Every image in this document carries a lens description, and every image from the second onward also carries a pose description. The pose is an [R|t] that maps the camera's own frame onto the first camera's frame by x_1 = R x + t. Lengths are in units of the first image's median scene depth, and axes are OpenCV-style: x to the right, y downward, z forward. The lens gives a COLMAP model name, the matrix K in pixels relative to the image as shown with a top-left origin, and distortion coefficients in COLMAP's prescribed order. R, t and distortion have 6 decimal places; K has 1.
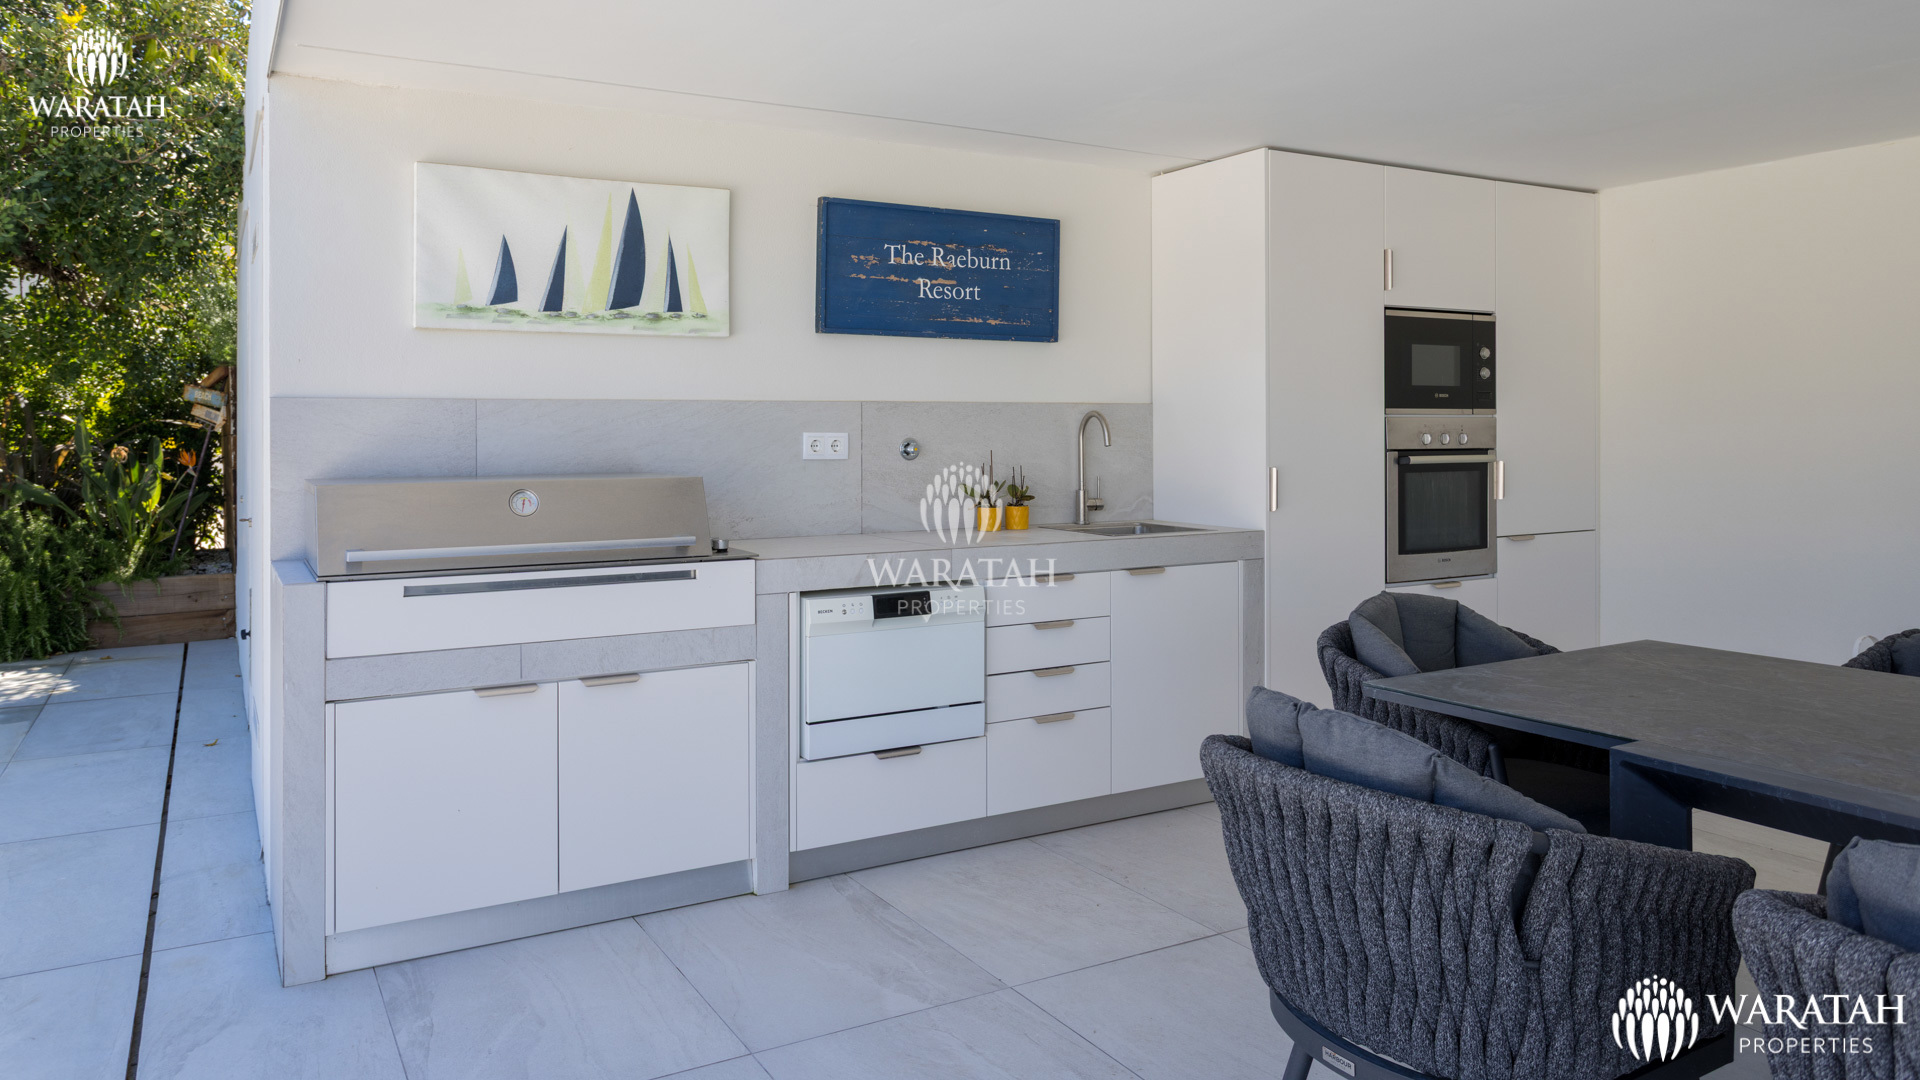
lens RADIAL K [[1299.9, 0, 947.6], [0, 1299.9, 459.6], [0, 0, 1]] dist [0.002226, -0.001288]
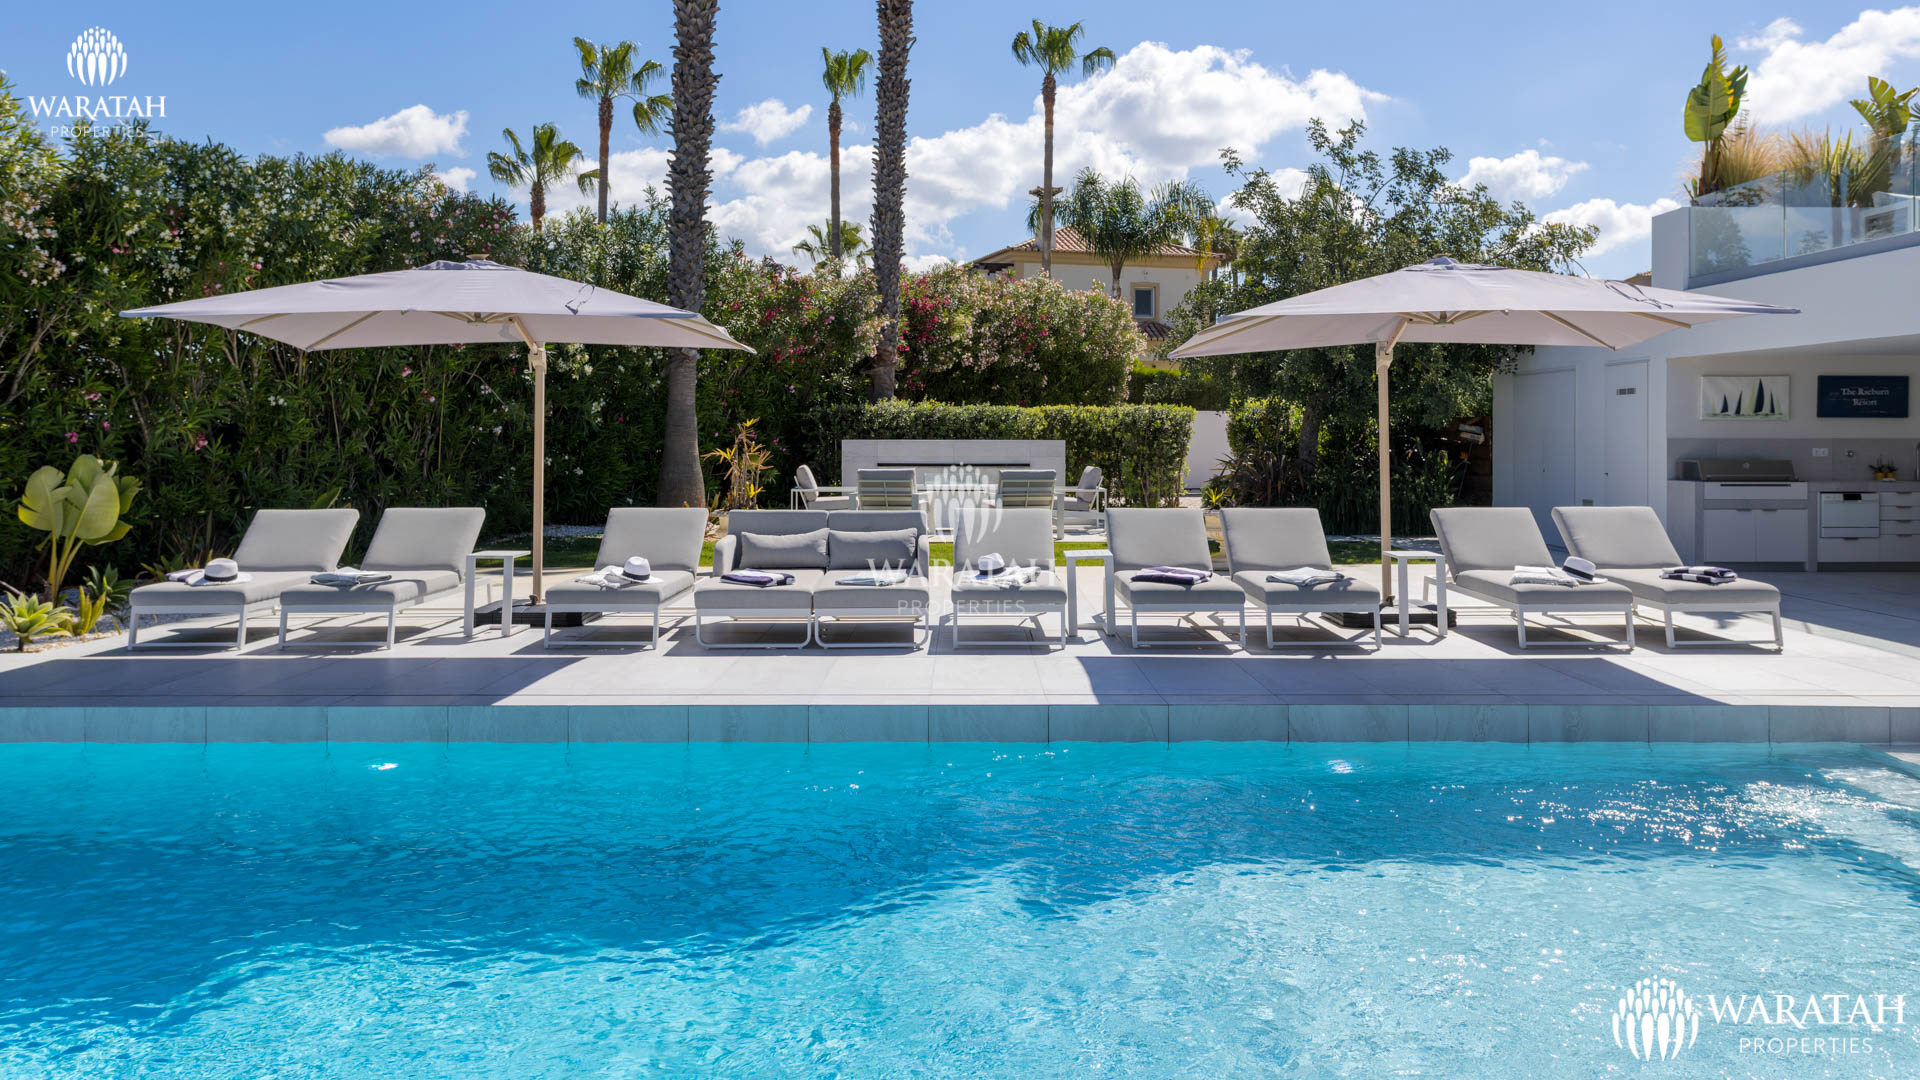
lens RADIAL K [[1487.9, 0, 936.5], [0, 1487.9, 492.8], [0, 0, 1]] dist [-0.004624, 0.006466]
pose [[0.870101, 0.024023, -0.492287, -0.176321], [-0.017313, 0.999685, 0.018182, 0.057543], [0.492569, -0.007297, 0.870243, -3.122088]]
